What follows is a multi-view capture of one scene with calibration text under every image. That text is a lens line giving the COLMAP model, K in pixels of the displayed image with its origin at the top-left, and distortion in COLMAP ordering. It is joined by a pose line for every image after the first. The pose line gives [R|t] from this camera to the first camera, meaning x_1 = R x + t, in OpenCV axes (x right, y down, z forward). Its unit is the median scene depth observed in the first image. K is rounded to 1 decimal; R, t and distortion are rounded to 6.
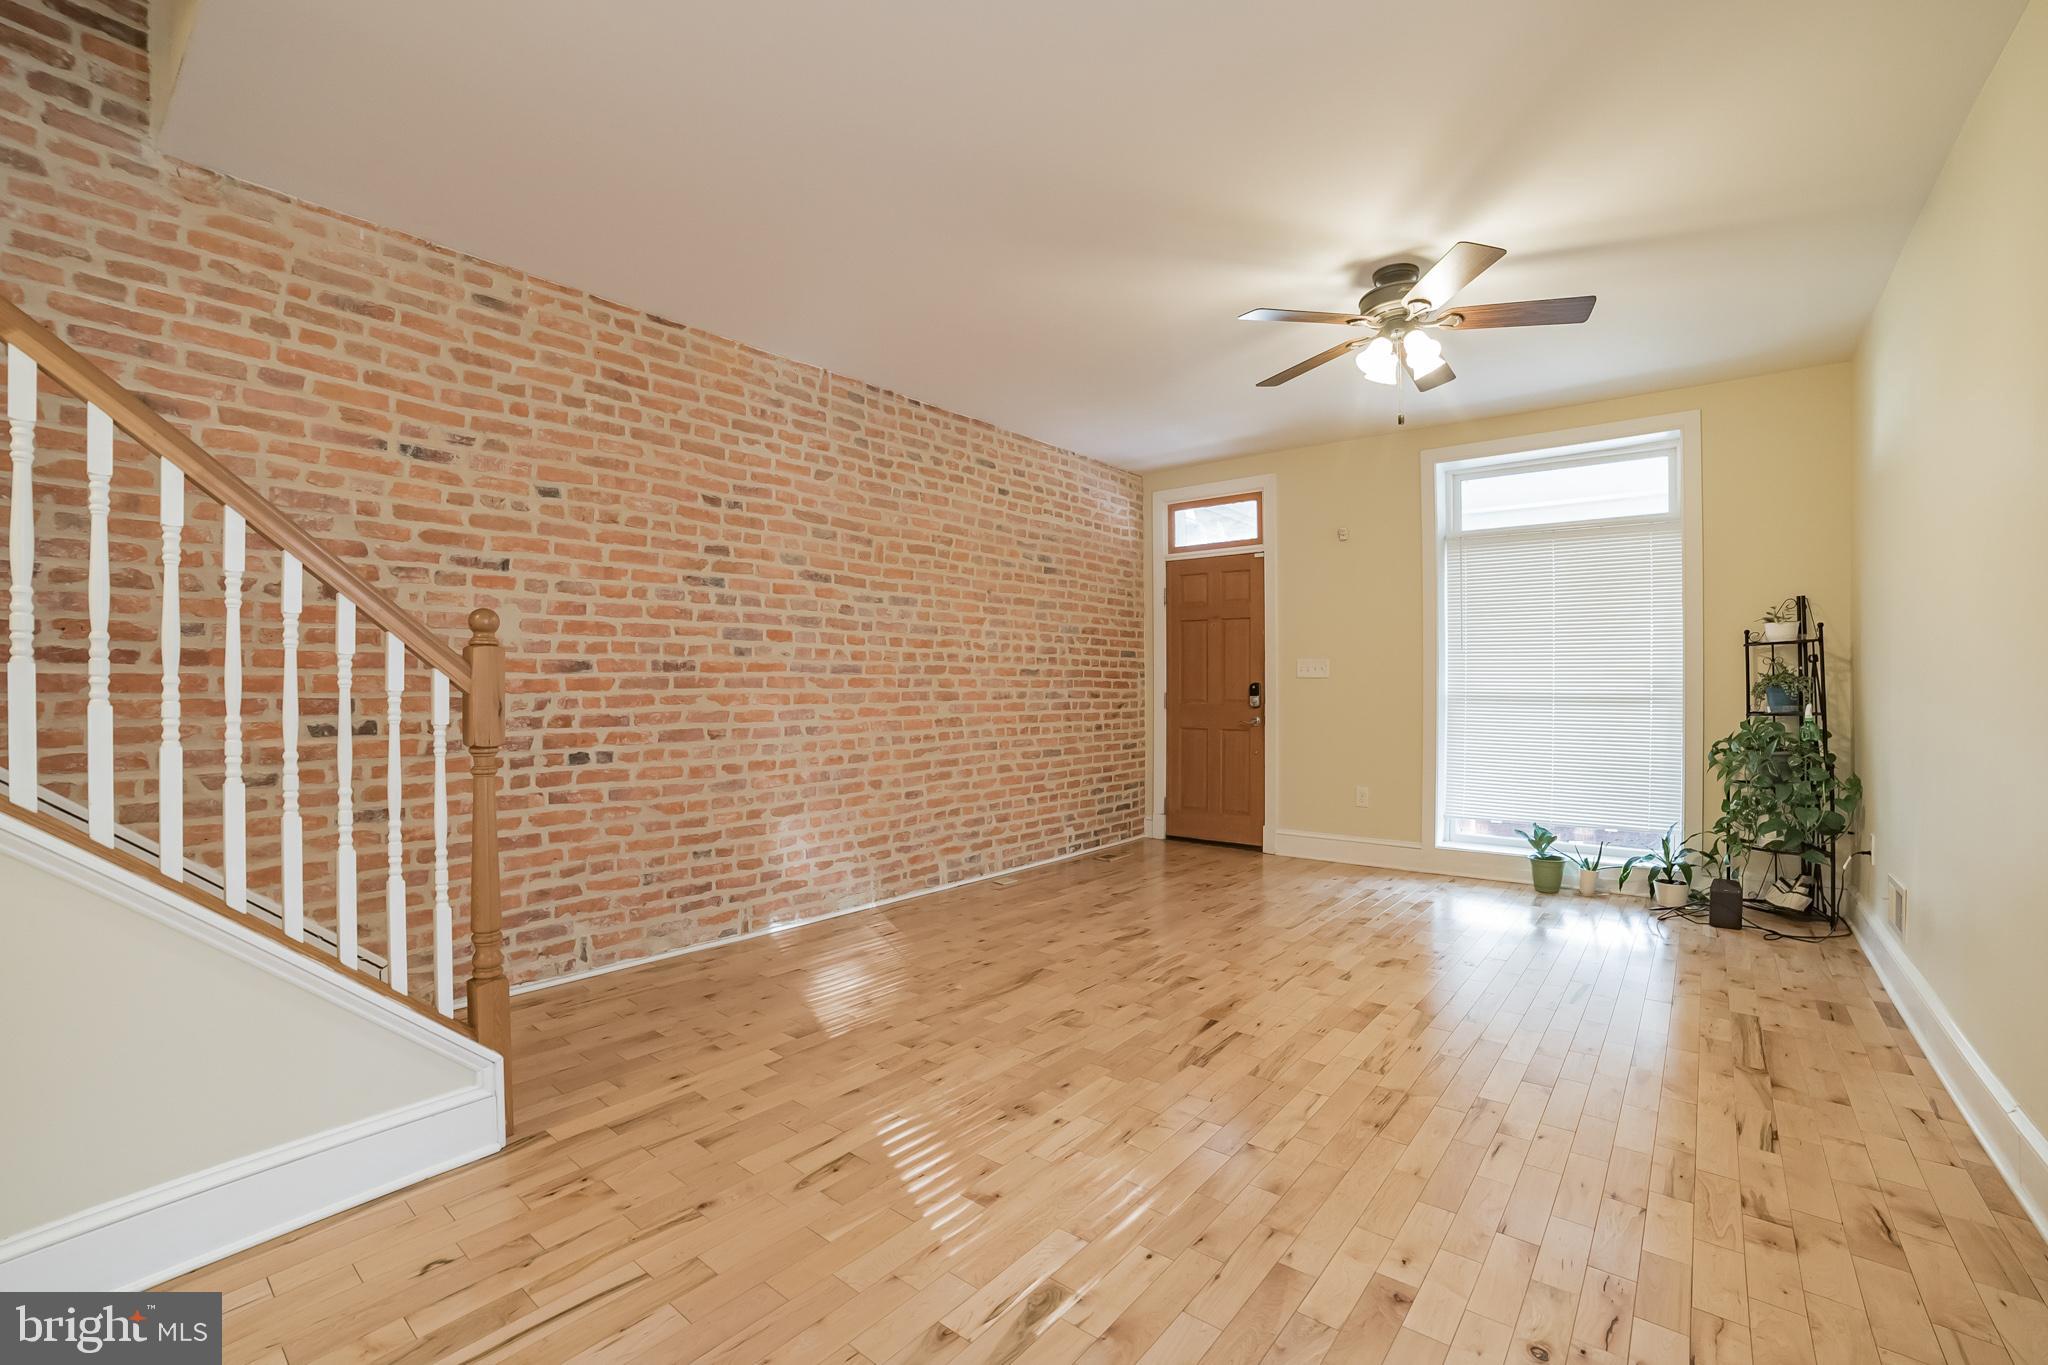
lens RADIAL K [[912.4, 0, 1024.3], [0, 912.4, 683.6], [0, 0, 1]] dist [0.005694, 0.000552]
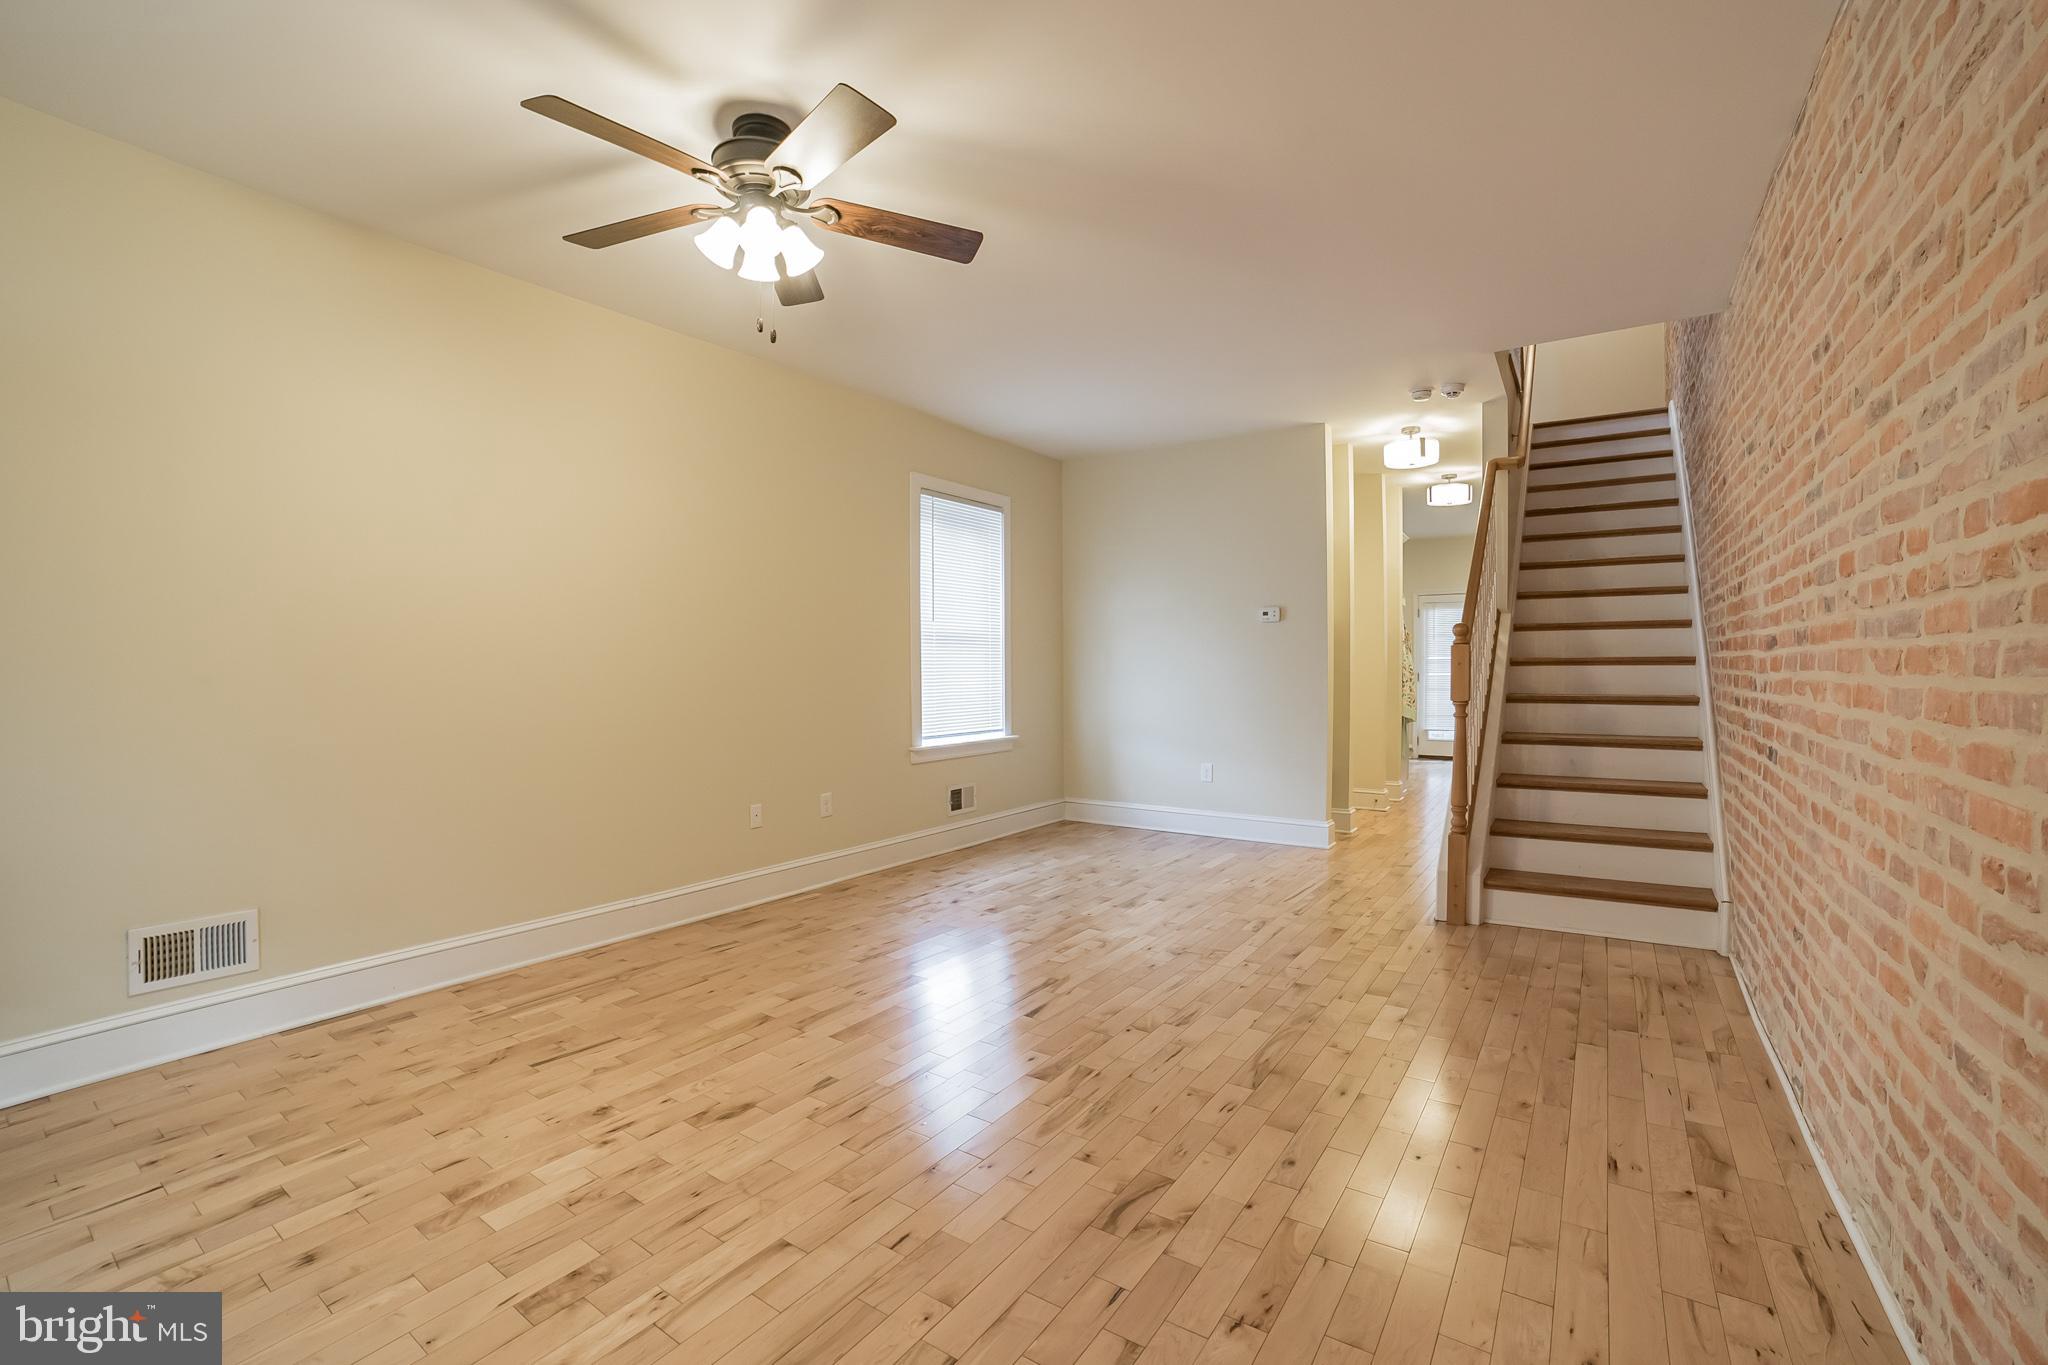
lens RADIAL K [[912.4, 0, 1024.2], [0, 912.4, 676.4], [0, 0, 1]] dist [0.005694, 0.000552]
pose [[-0.996793, 0.003222, -0.079960, 0.260076], [0.002731, 0.999977, 0.006245, -0.000266], [0.079978, 0.006007, -0.996779, 1.771389]]
